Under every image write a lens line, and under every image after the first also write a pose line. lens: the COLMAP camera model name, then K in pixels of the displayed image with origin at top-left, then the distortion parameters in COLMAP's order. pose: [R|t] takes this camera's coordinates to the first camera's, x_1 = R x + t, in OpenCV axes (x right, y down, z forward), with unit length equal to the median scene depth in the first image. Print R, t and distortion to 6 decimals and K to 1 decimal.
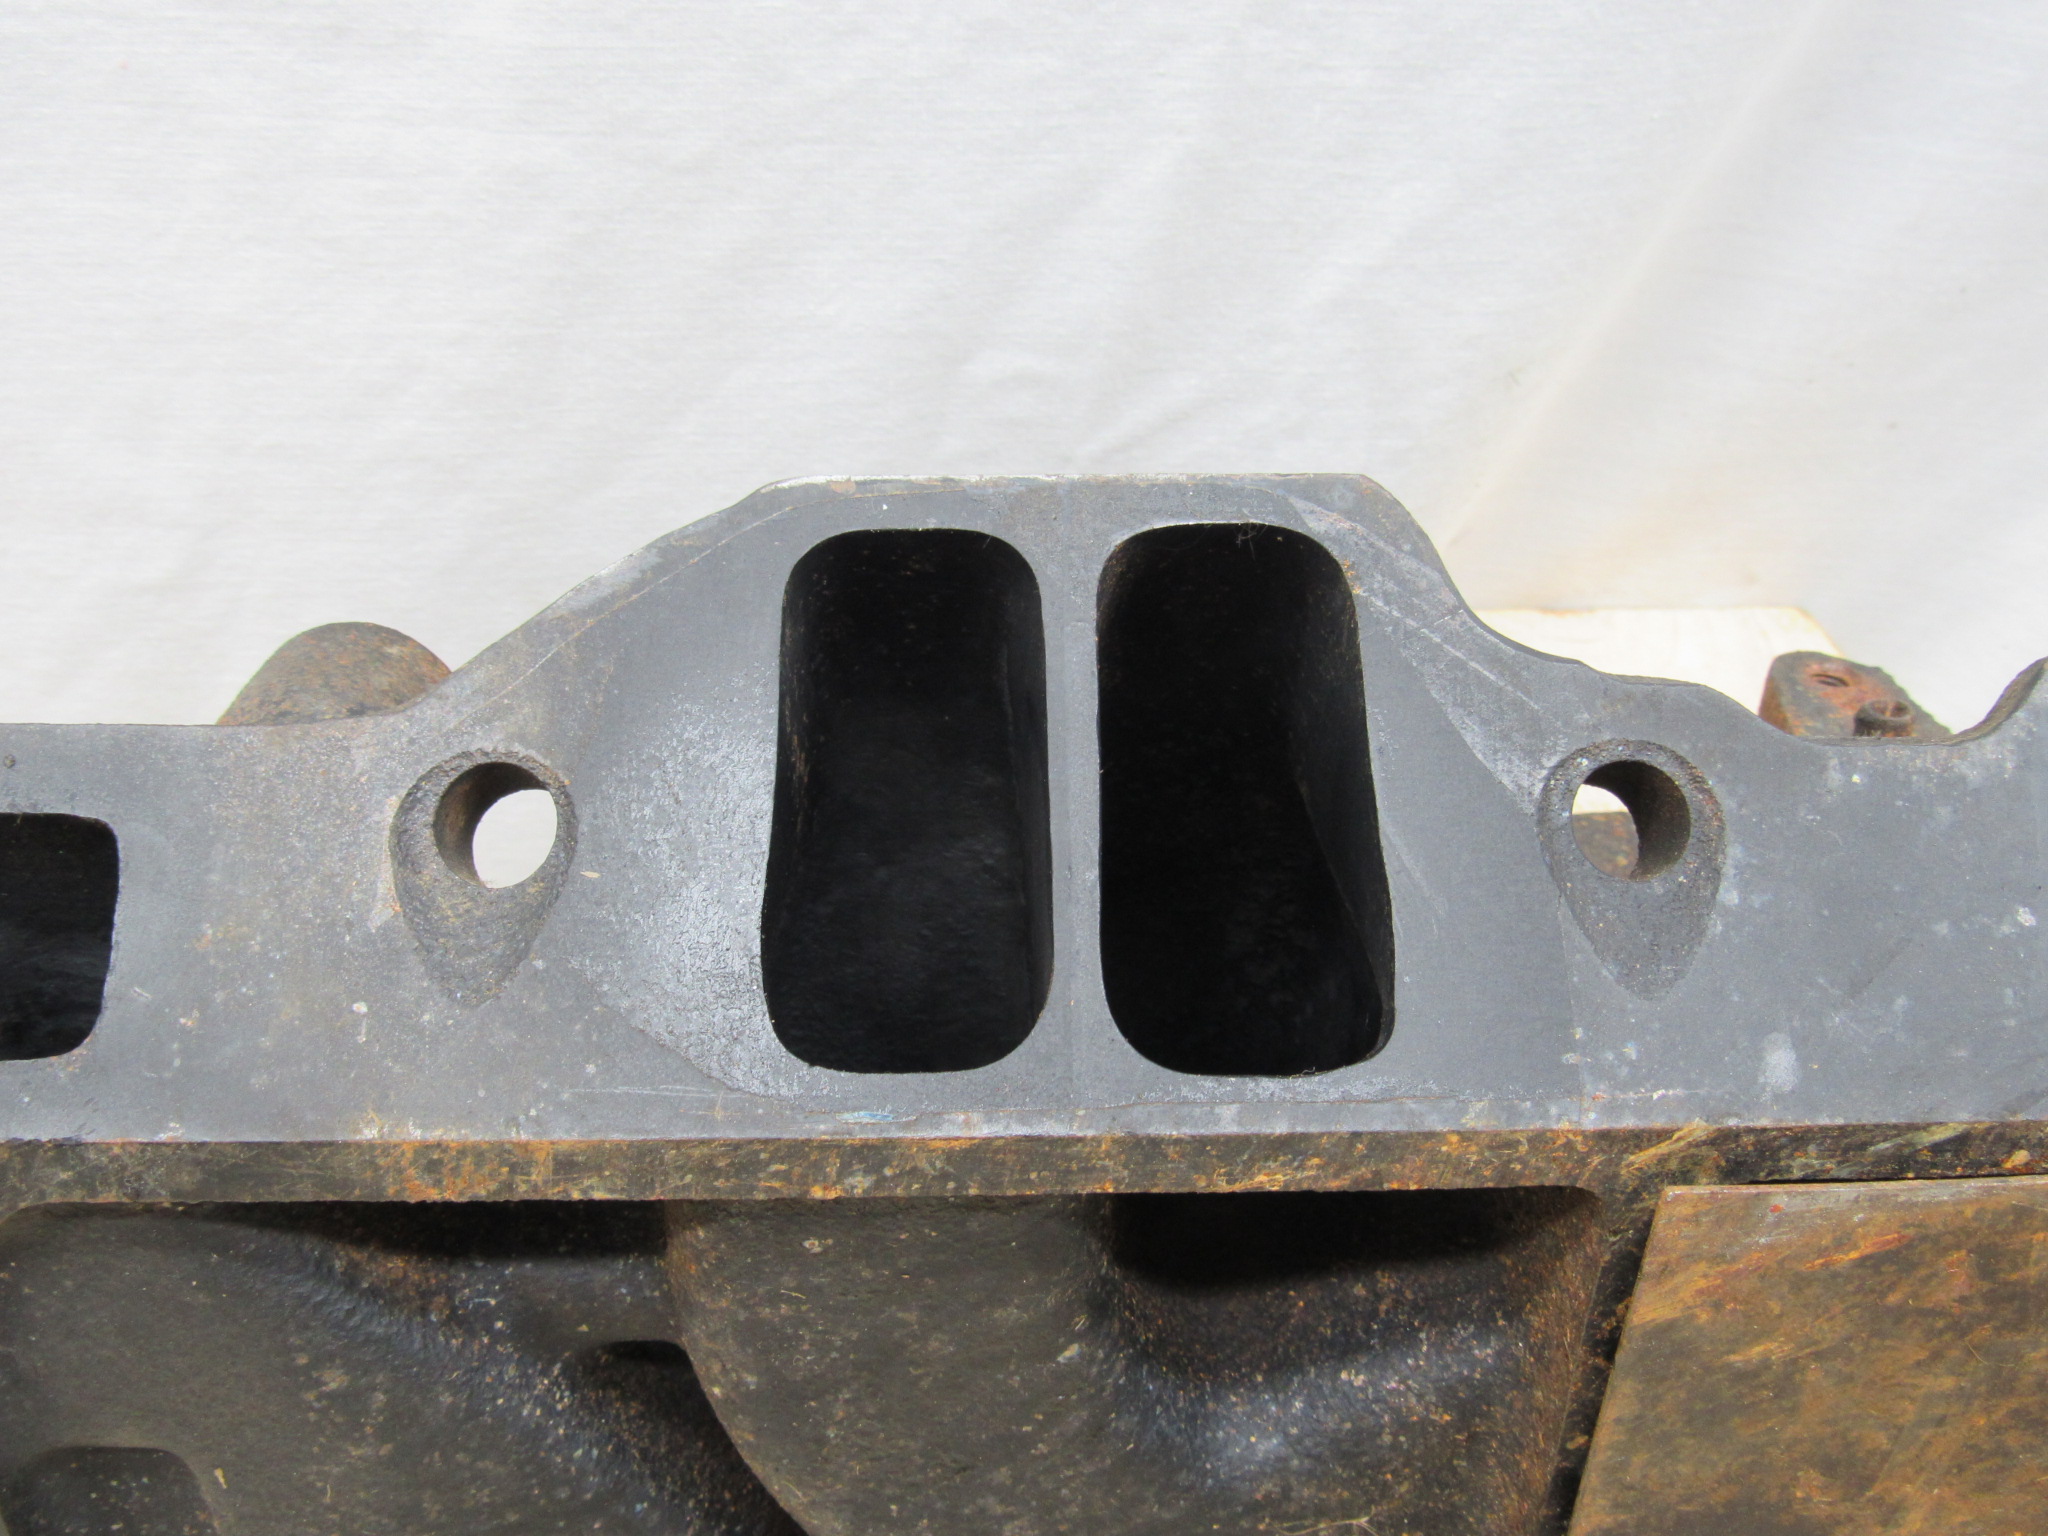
lens RADIAL K [[1762.8, 0, 1014.9], [0, 1762.8, 762.8], [0, 0, 1]] dist [-0.052680, 0.012057]
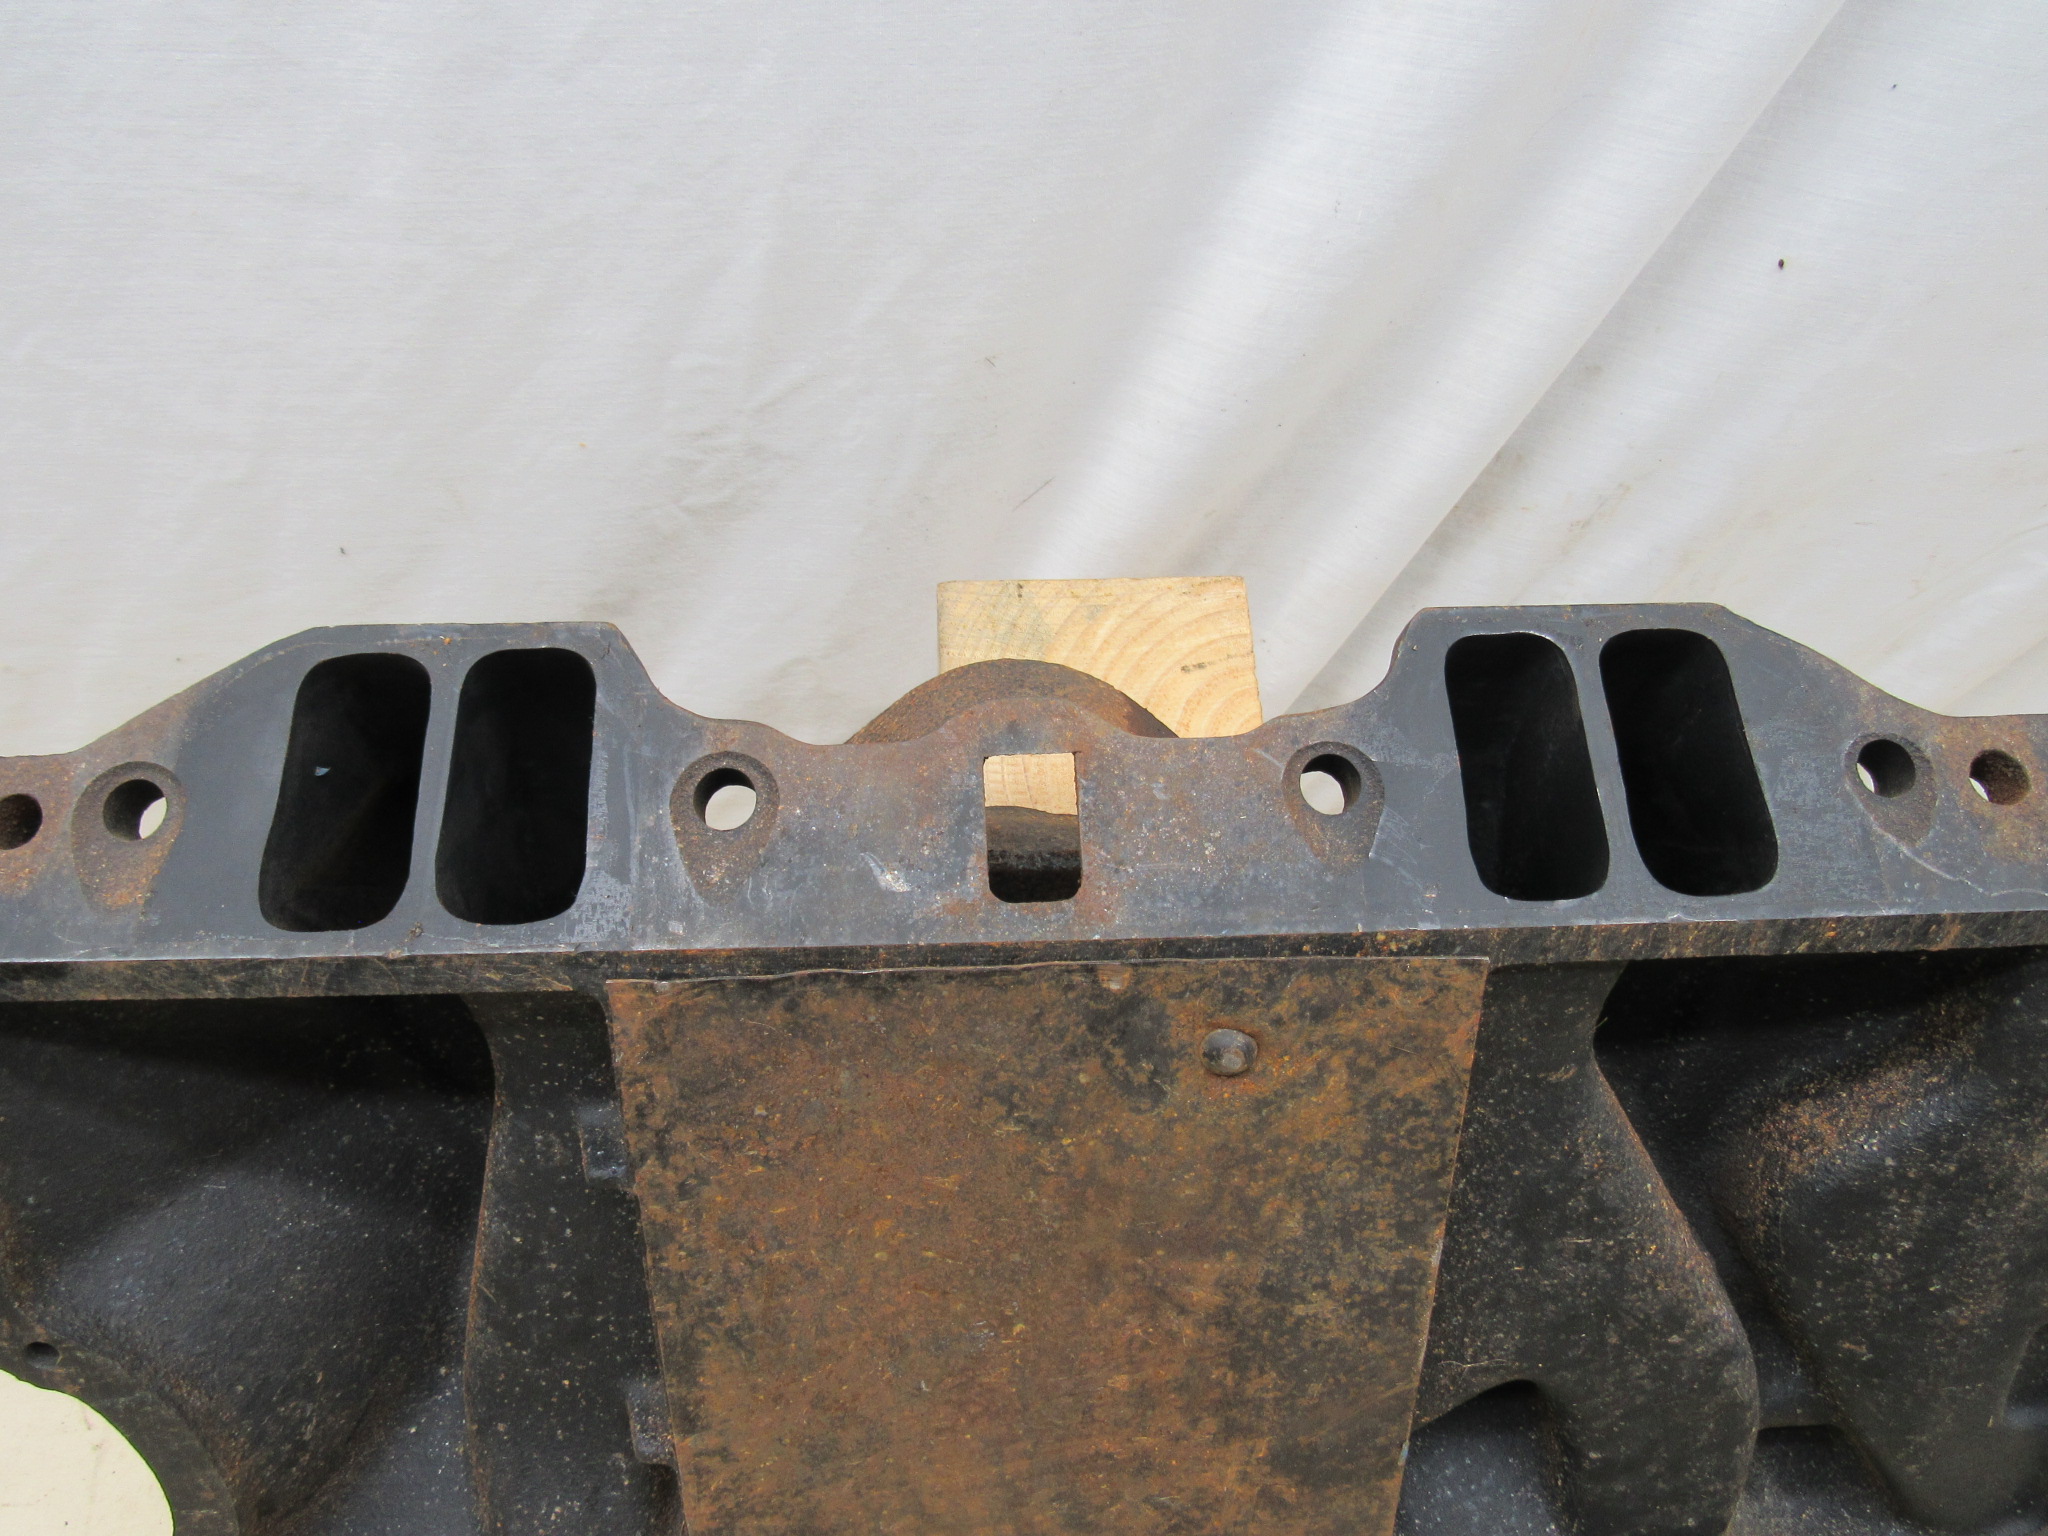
lens RADIAL K [[1471.4, 0, 1011.9], [0, 1471.4, 758.5], [0, 0, 1]] dist [-0.035676, 0.013285]
pose [[-0.997790, 0.037726, -0.054695, 0.897728], [0.022838, -0.578298, -0.815506, 2.502284], [-0.062396, -0.814953, 0.576159, 0.746456]]
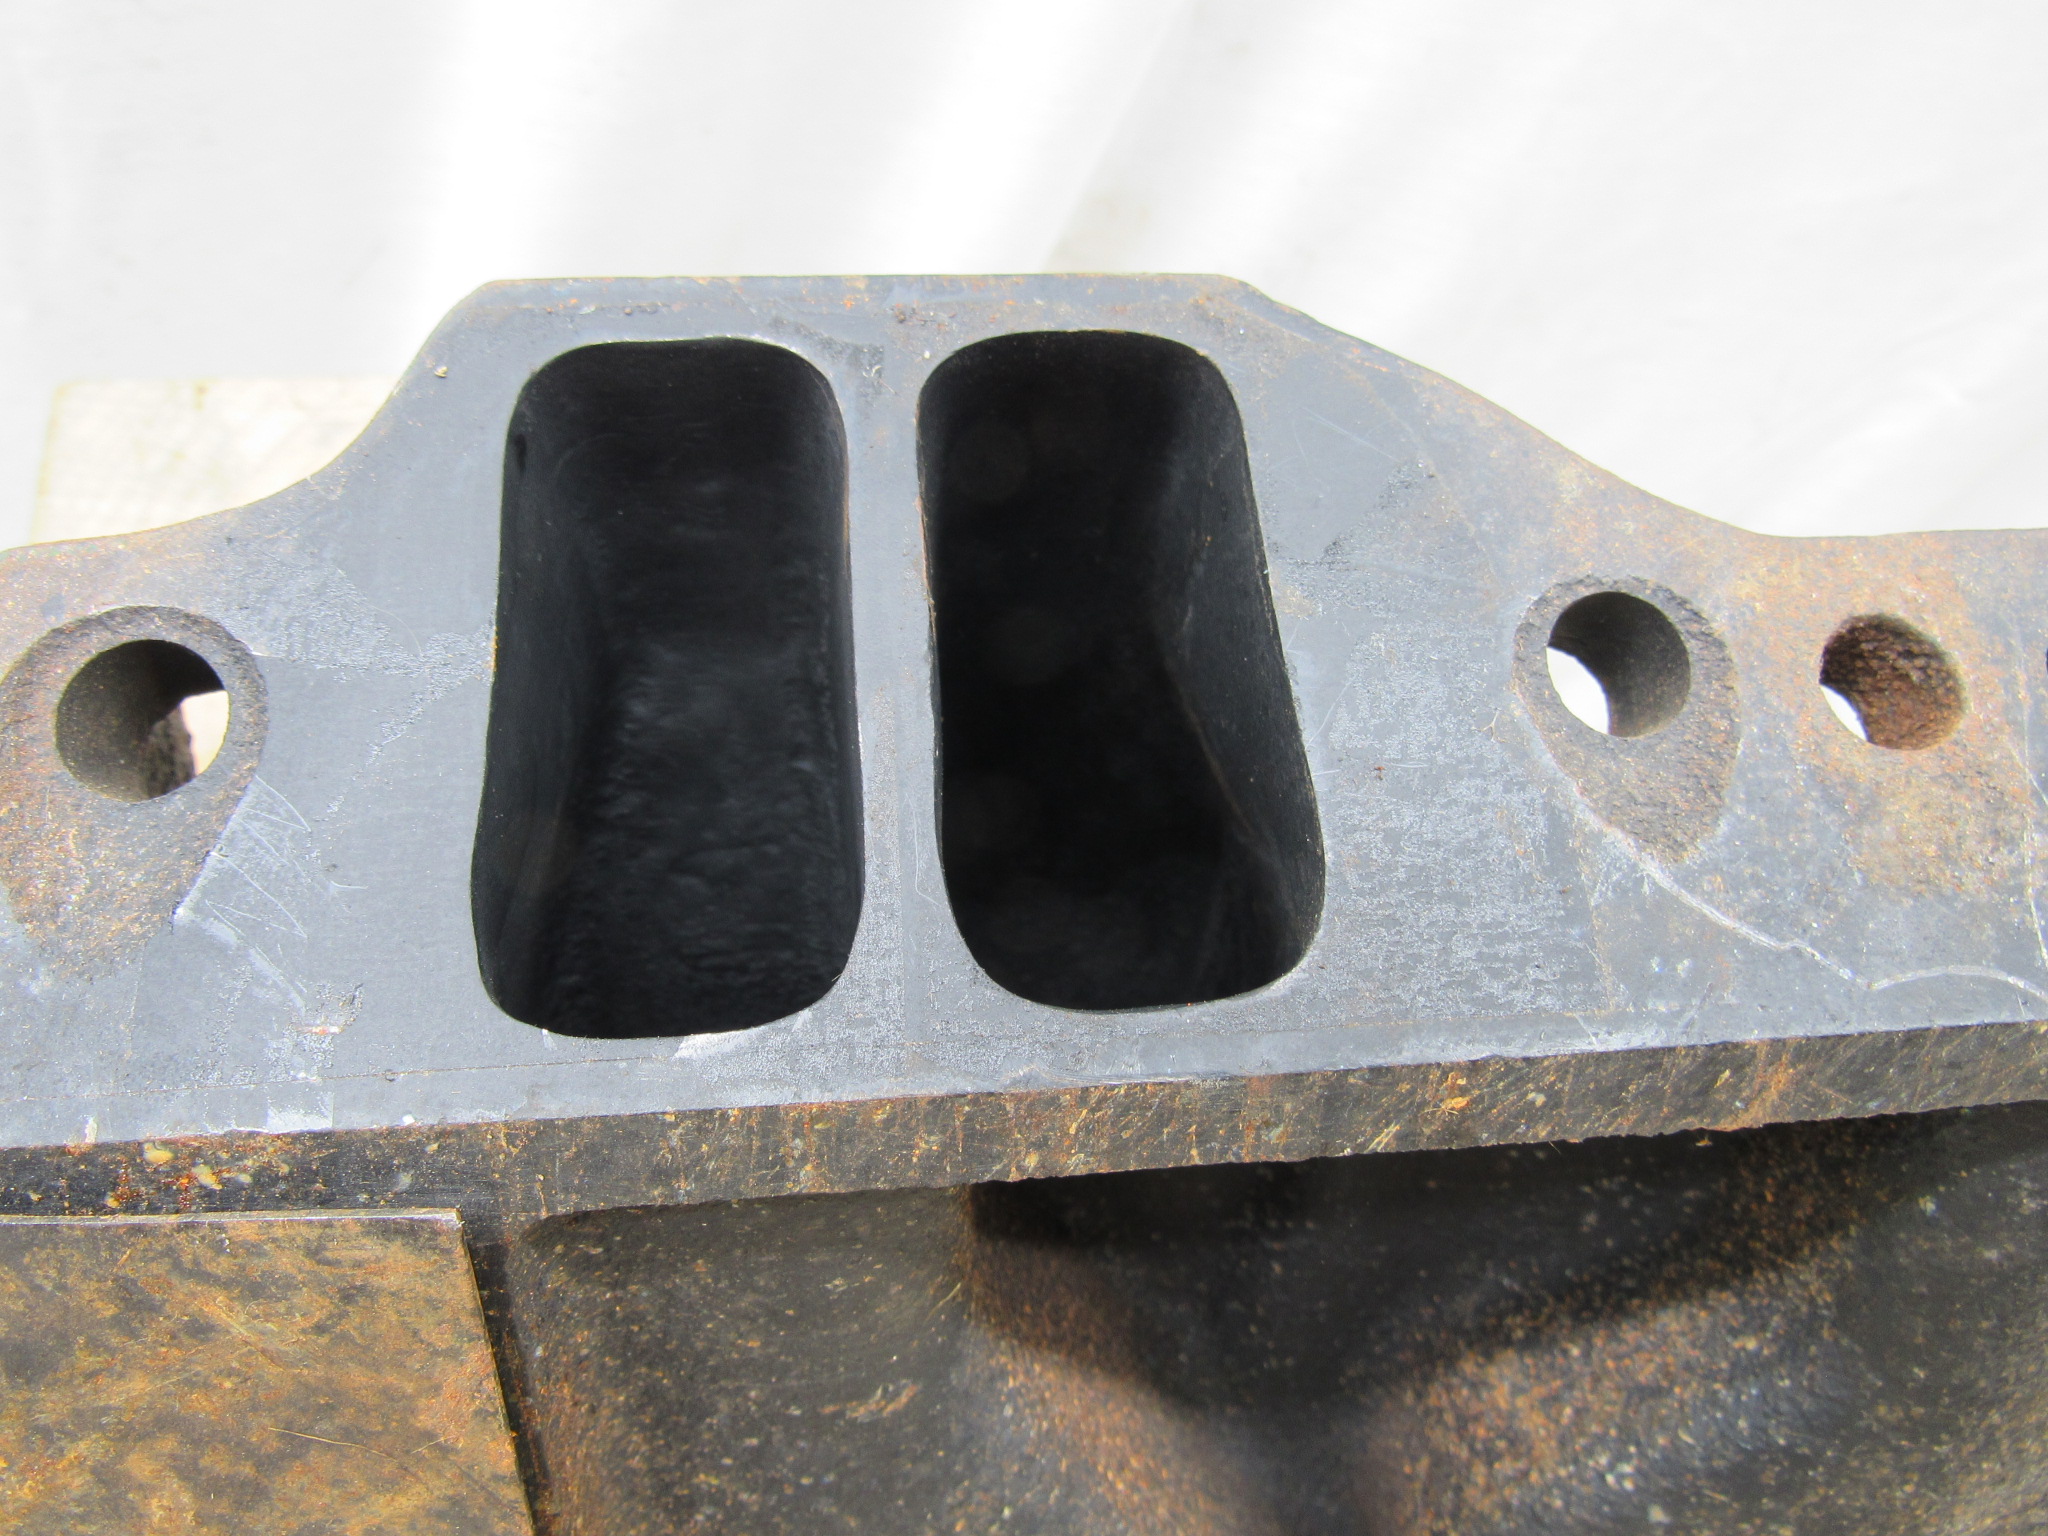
lens RADIAL K [[1471.4, 0, 1010.6], [0, 1471.4, 751.7], [0, 0, 1]] dist [-0.035676, 0.013285]
pose [[-0.991778, 0.053384, -0.116307, 0.181180], [0.066768, -0.559484, -0.826148, 1.691343], [-0.109175, -0.827120, 0.551319, 1.250382]]
